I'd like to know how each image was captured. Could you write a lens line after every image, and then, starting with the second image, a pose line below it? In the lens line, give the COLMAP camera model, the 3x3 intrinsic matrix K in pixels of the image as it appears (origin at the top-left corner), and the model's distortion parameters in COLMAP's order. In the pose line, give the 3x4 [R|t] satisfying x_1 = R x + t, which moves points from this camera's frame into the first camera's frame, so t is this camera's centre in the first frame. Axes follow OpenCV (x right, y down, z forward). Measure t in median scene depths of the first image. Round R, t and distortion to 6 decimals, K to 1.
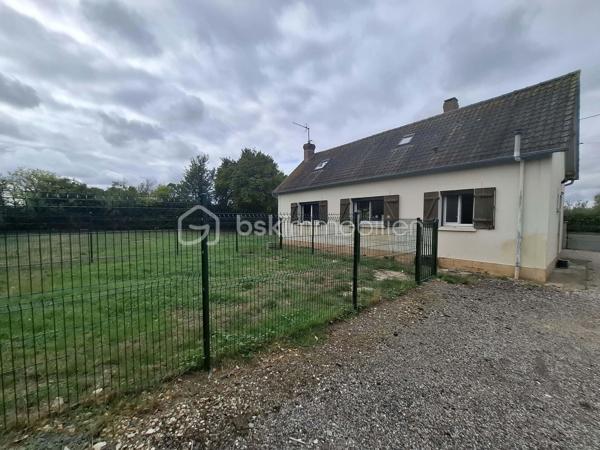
lens RADIAL K [[254.0, 0, 280.0], [0, 254.0, 225.4], [0, 0, 1]] dist [-0.013280, 0.009905]
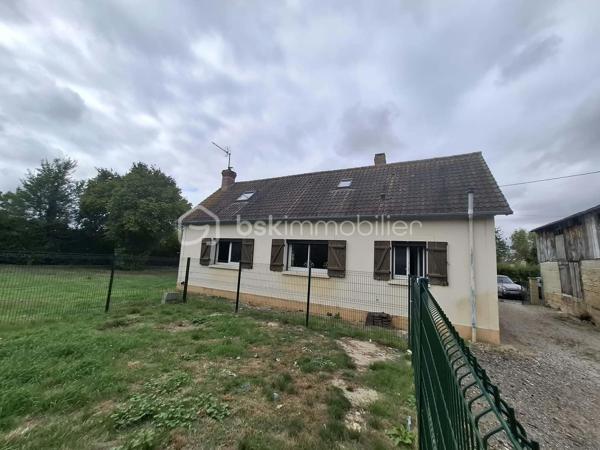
lens RADIAL K [[254.0, 0, 280.0], [0, 254.0, 225.4], [0, 0, 1]] dist [-0.013280, 0.009905]
pose [[0.896033, 0.116080, 0.428544, -0.074101], [-0.049000, 0.985176, -0.164402, -0.010248], [-0.441275, 0.126311, 0.888438, 0.193611]]
